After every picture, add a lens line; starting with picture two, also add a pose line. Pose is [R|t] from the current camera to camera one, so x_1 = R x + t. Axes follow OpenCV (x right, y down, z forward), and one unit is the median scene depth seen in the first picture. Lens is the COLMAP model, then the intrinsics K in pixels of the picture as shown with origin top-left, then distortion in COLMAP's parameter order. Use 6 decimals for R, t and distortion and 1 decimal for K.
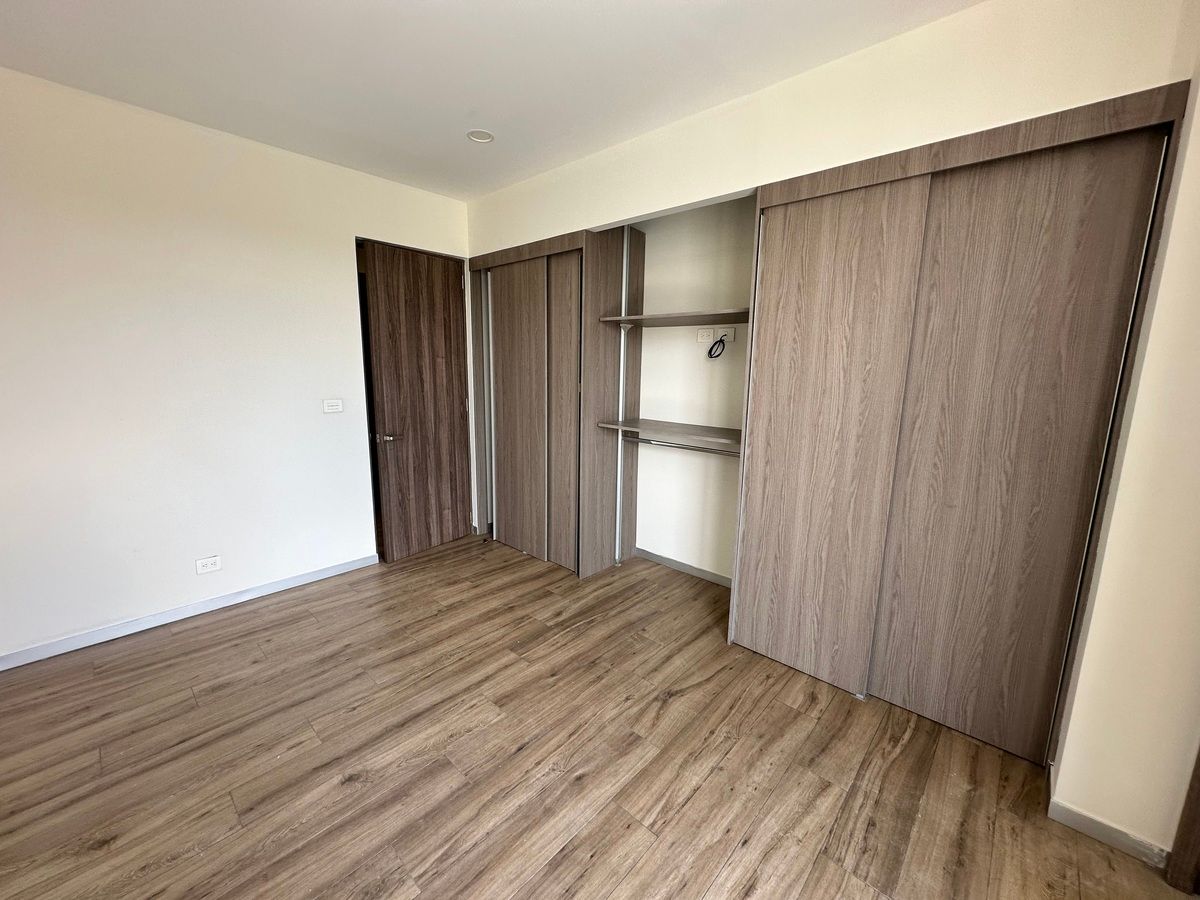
lens RADIAL K [[478.4, 0, 599.3], [0, 478.4, 450.0], [0, 0, 1]] dist [-0.000197, -0.000101]
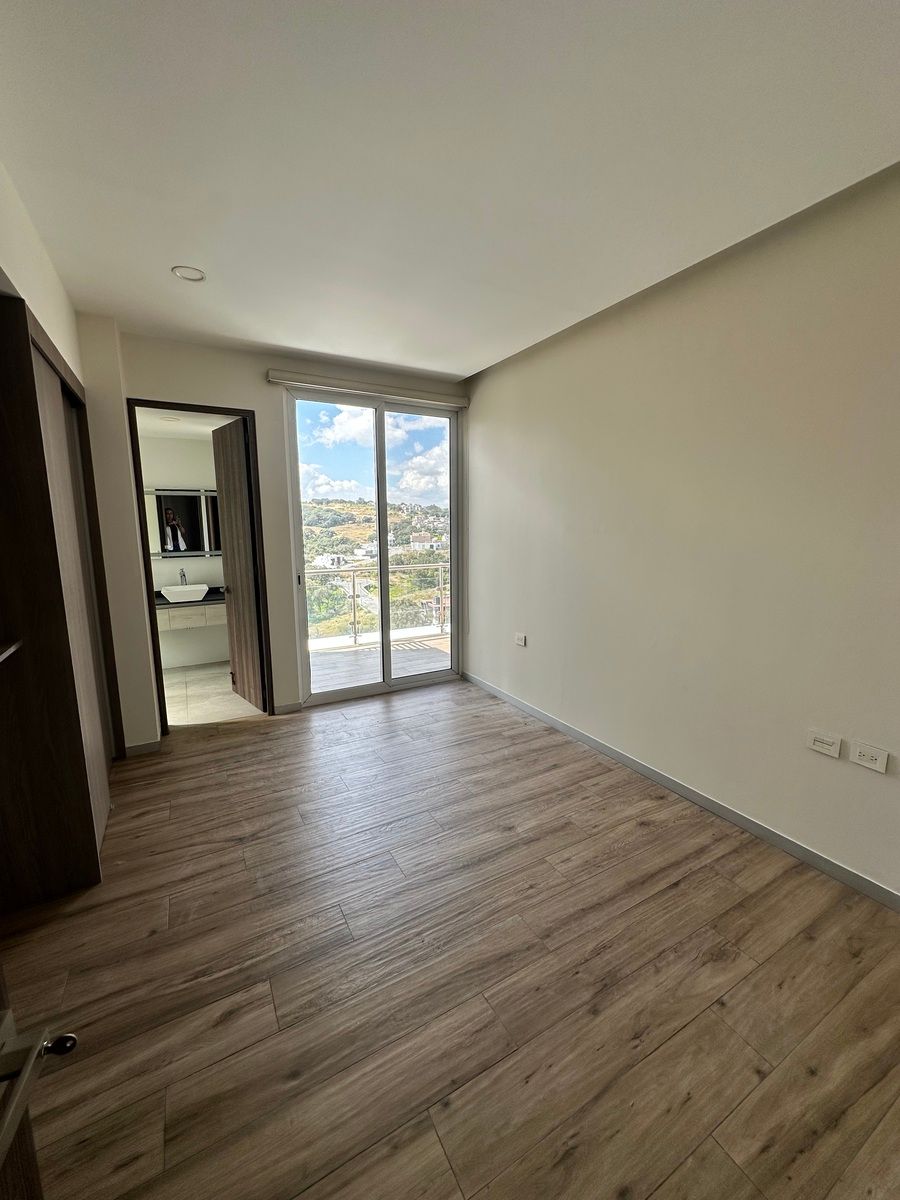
lens RADIAL K [[478.4, 0, 452.2], [0, 478.4, 598.9], [0, 0, 1]] dist [-0.000197, -0.000101]
pose [[-0.950412, -0.060058, 0.305140, -0.607904], [0.043200, 0.946168, 0.320780, -0.323152], [-0.307980, 0.318055, -0.896654, 1.698594]]
